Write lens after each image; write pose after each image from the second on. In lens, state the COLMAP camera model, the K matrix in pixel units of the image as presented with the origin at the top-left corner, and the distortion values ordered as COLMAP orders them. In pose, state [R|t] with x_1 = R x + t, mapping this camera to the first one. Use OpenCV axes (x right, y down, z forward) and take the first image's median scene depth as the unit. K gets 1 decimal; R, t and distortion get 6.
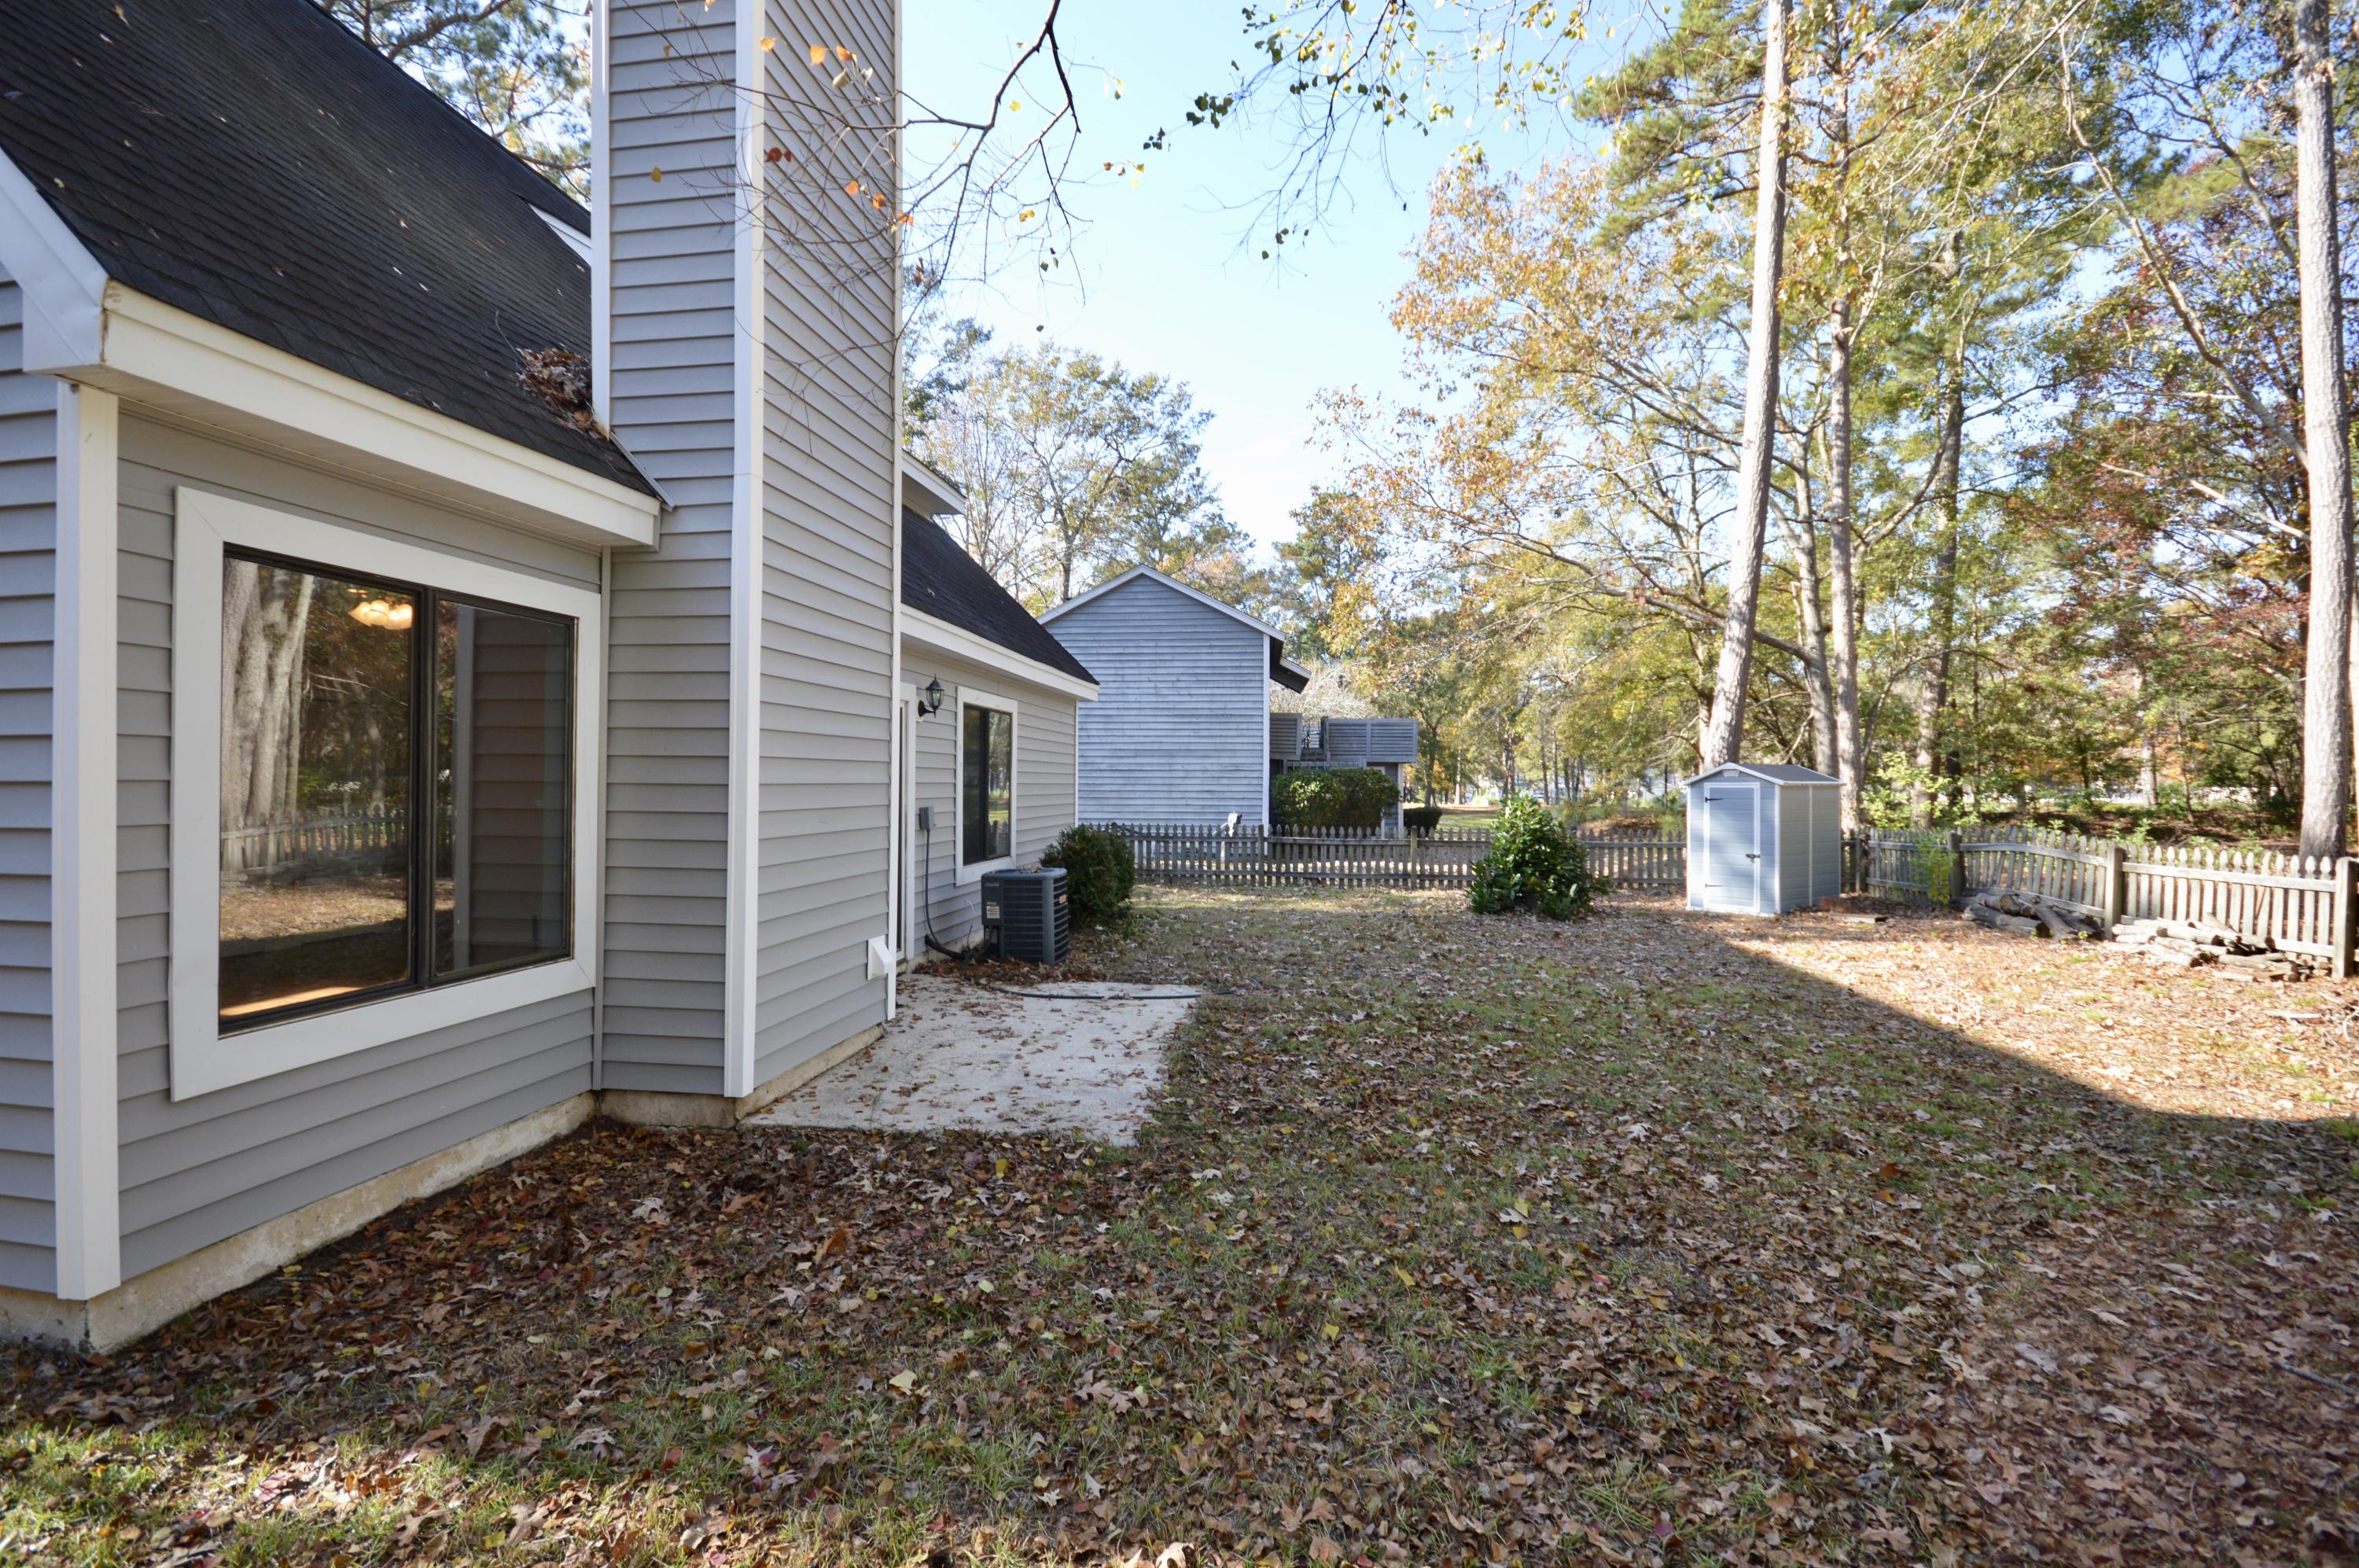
lens RADIAL K [[1049.0, 0, 1179.5], [0, 1049.0, 784.0], [0, 0, 1]] dist [0.000055, 0.000203]
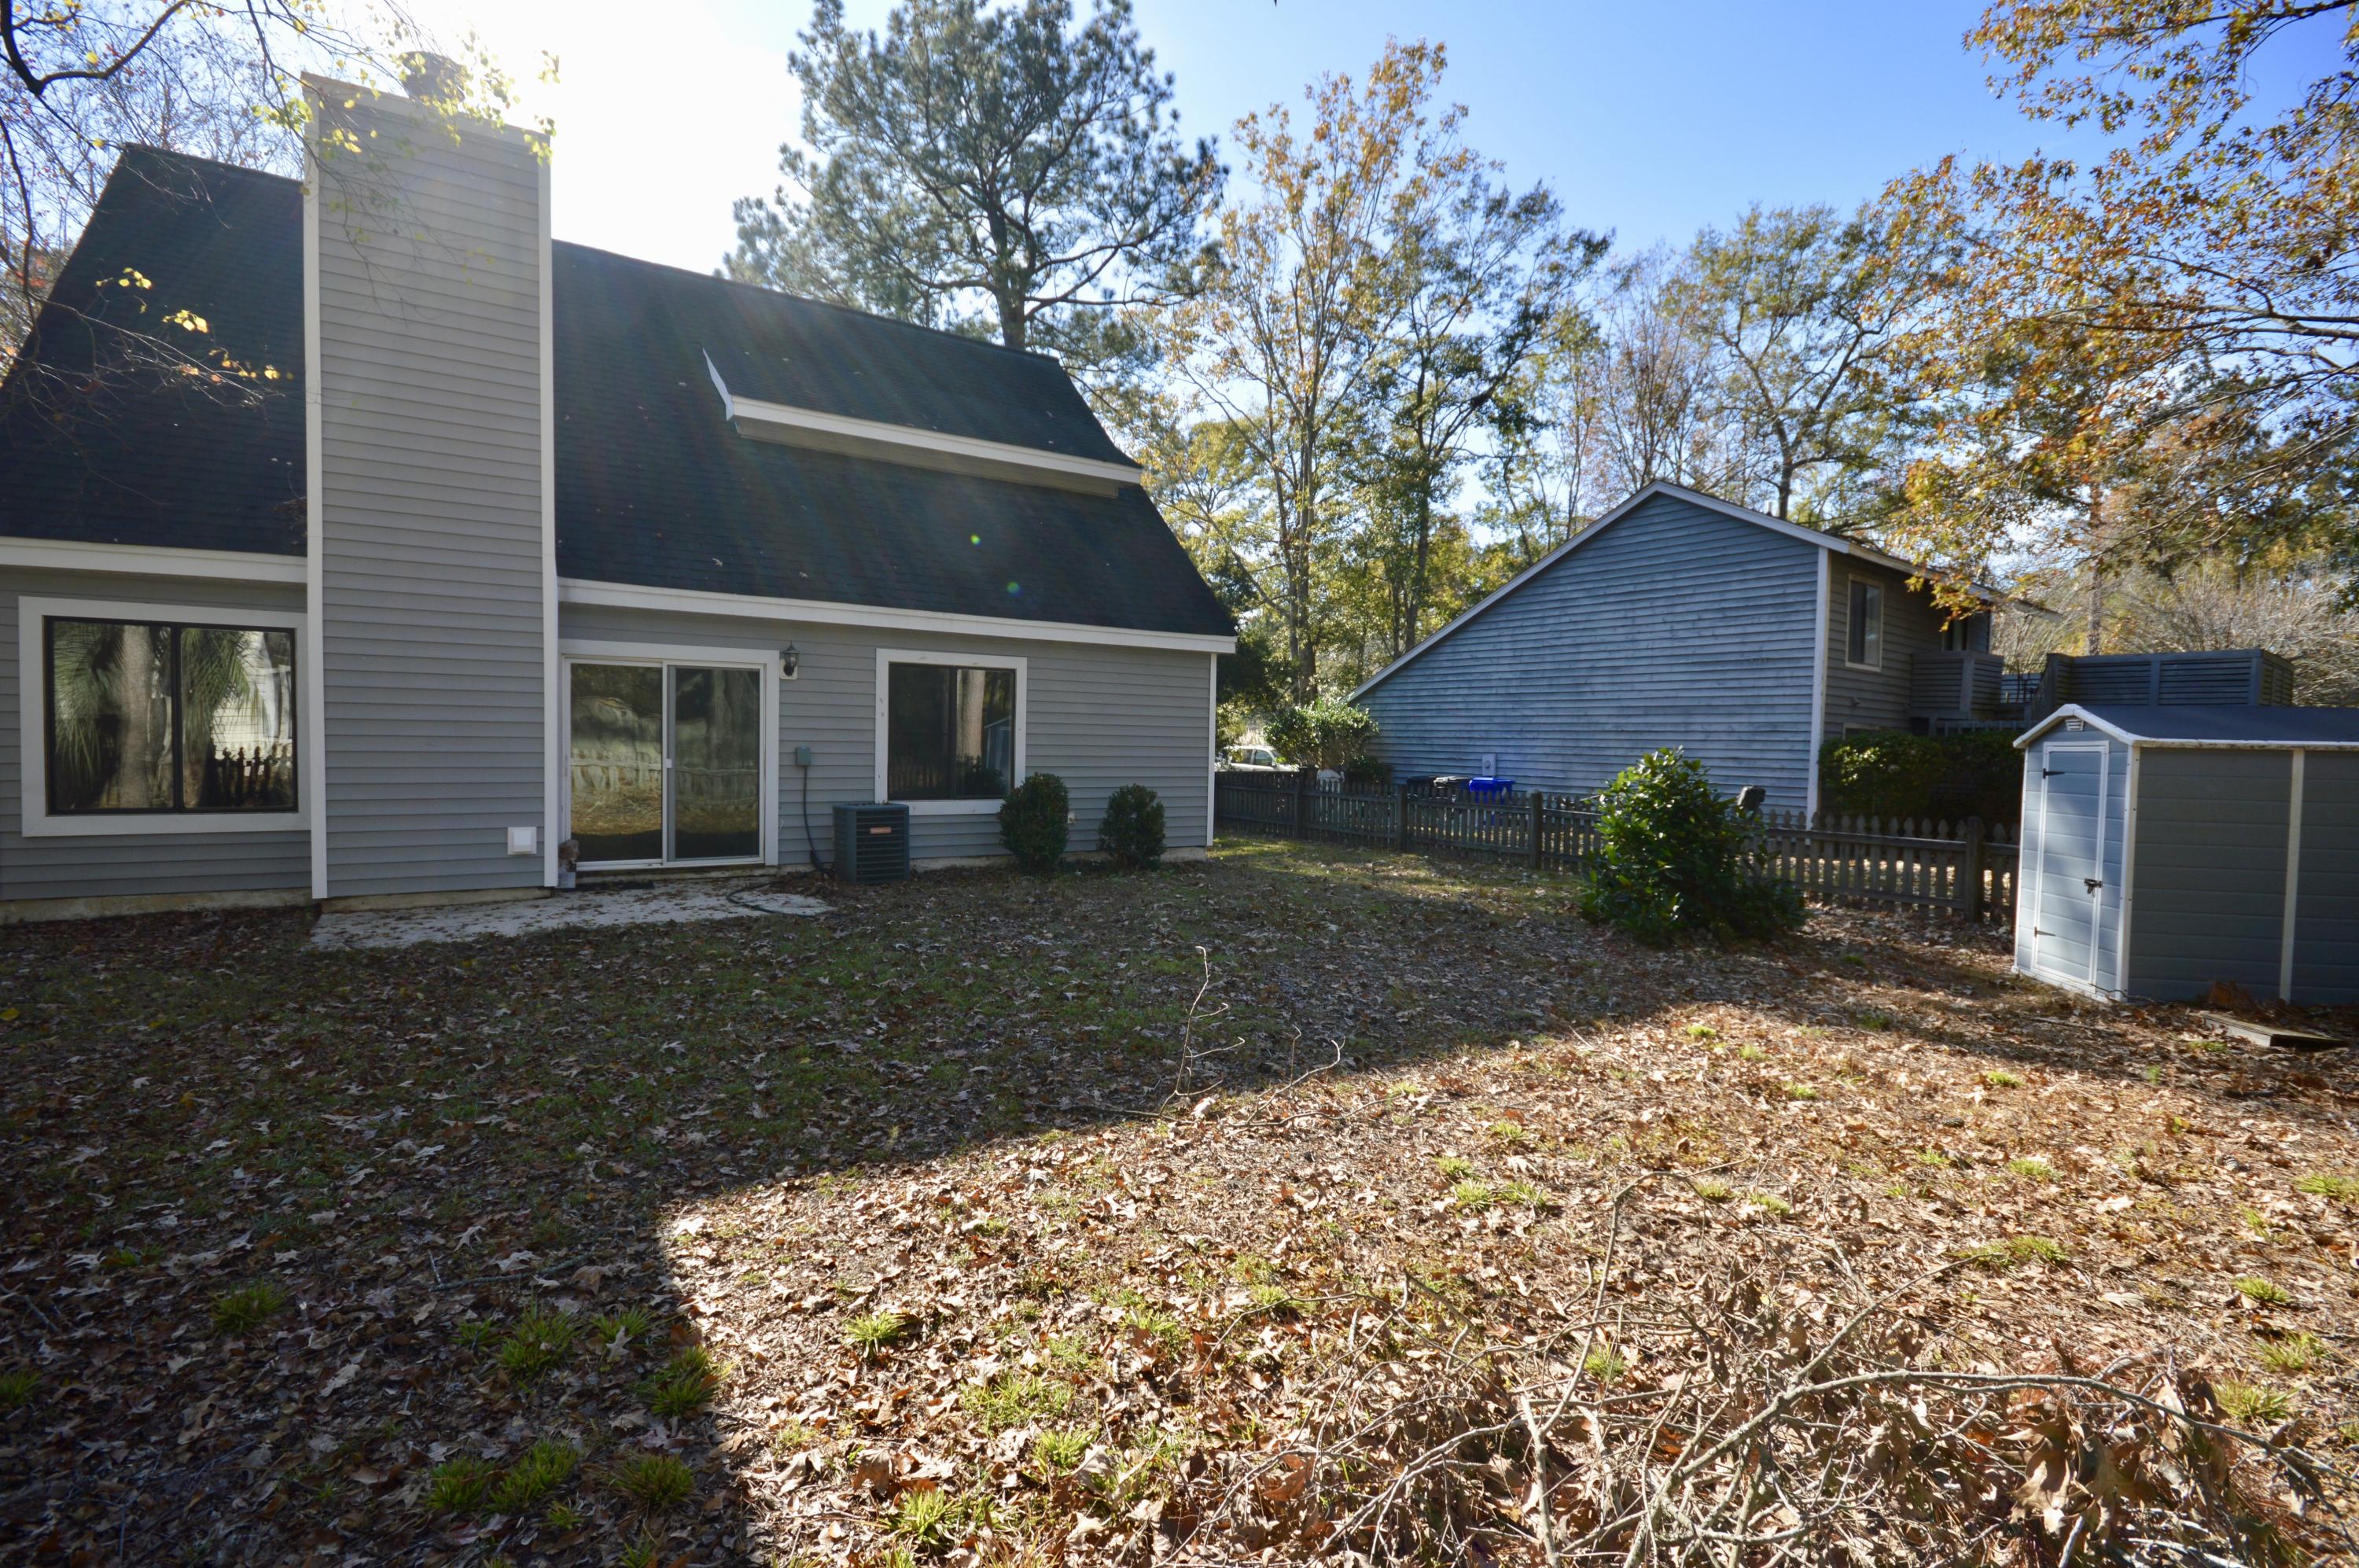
lens RADIAL K [[1049.0, 0, 1179.5], [0, 1049.0, 784.0], [0, 0, 1]] dist [0.000055, 0.000203]
pose [[0.663769, 0.035388, -0.747100, 0.610024], [-0.013647, 0.999287, 0.035208, 0.007614], [0.747813, -0.013174, 0.663779, 0.312638]]
